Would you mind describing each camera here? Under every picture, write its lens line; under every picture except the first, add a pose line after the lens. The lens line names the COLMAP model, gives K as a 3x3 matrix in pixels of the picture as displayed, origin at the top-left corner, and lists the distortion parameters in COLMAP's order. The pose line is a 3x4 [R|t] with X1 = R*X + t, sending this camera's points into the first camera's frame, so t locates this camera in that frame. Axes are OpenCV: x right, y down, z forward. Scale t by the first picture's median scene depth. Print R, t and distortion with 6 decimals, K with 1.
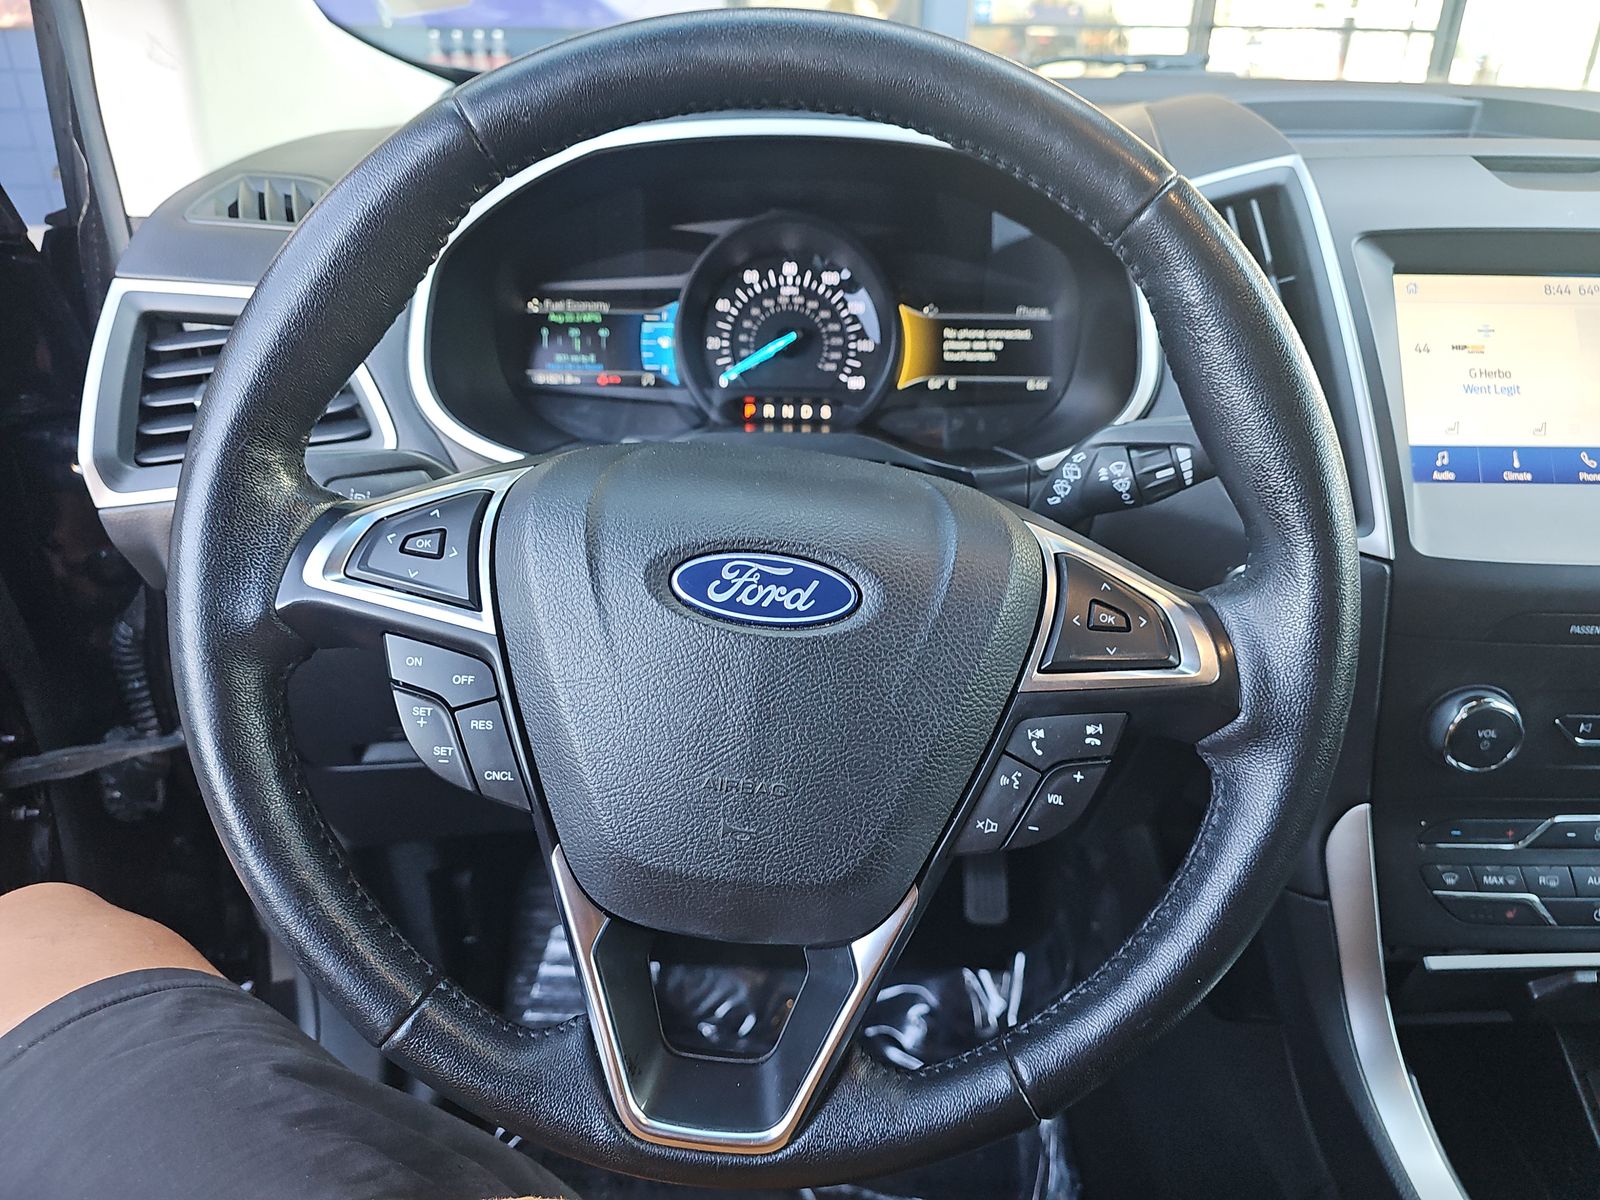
lens RADIAL K [[1090.0, 0, 811.7], [0, 1090.0, 635.7], [0, 0, 1]] dist [-0.009014, -0.005783]
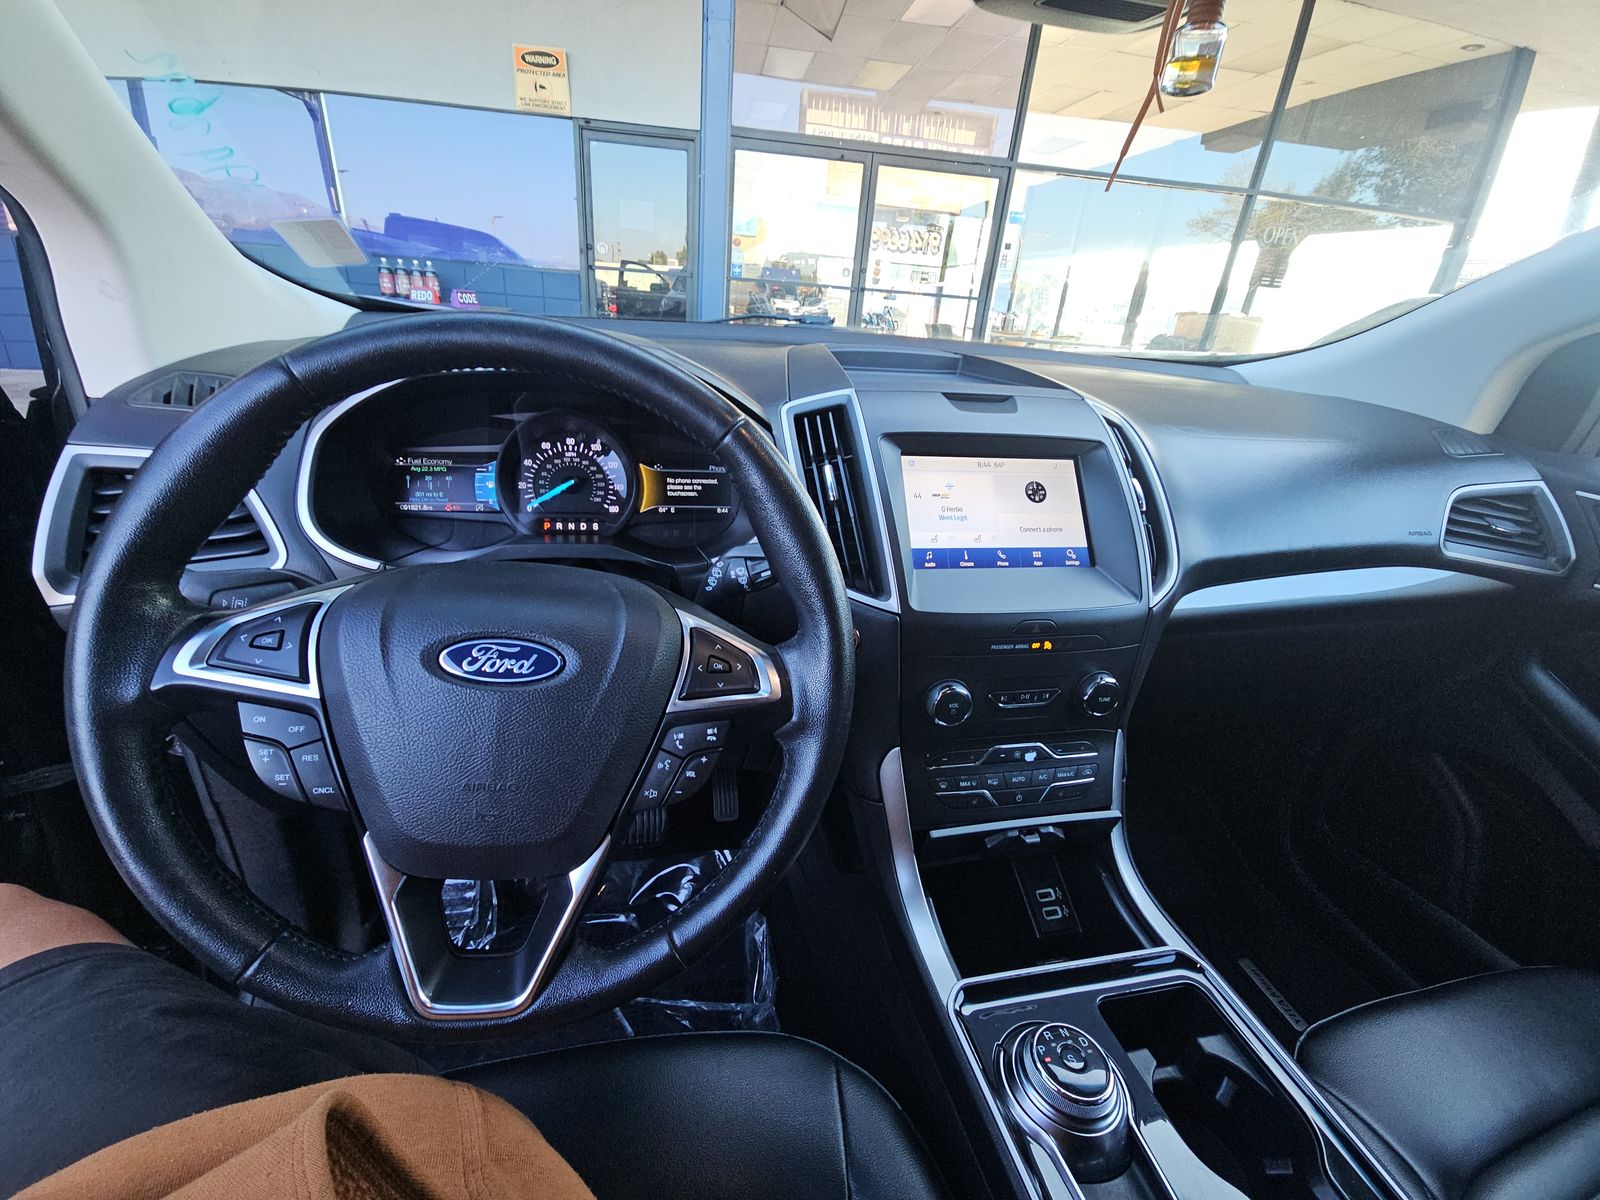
lens RADIAL K [[653.9, 0, 796.7], [0, 653.9, 602.1], [0, 0, 1]] dist [-0.008818, -0.002235]
pose [[0.975738, -0.032342, 0.216538, 0.095087], [0.042476, 0.998201, -0.042308, -0.037800], [-0.214781, 0.050479, 0.975357, -0.026957]]
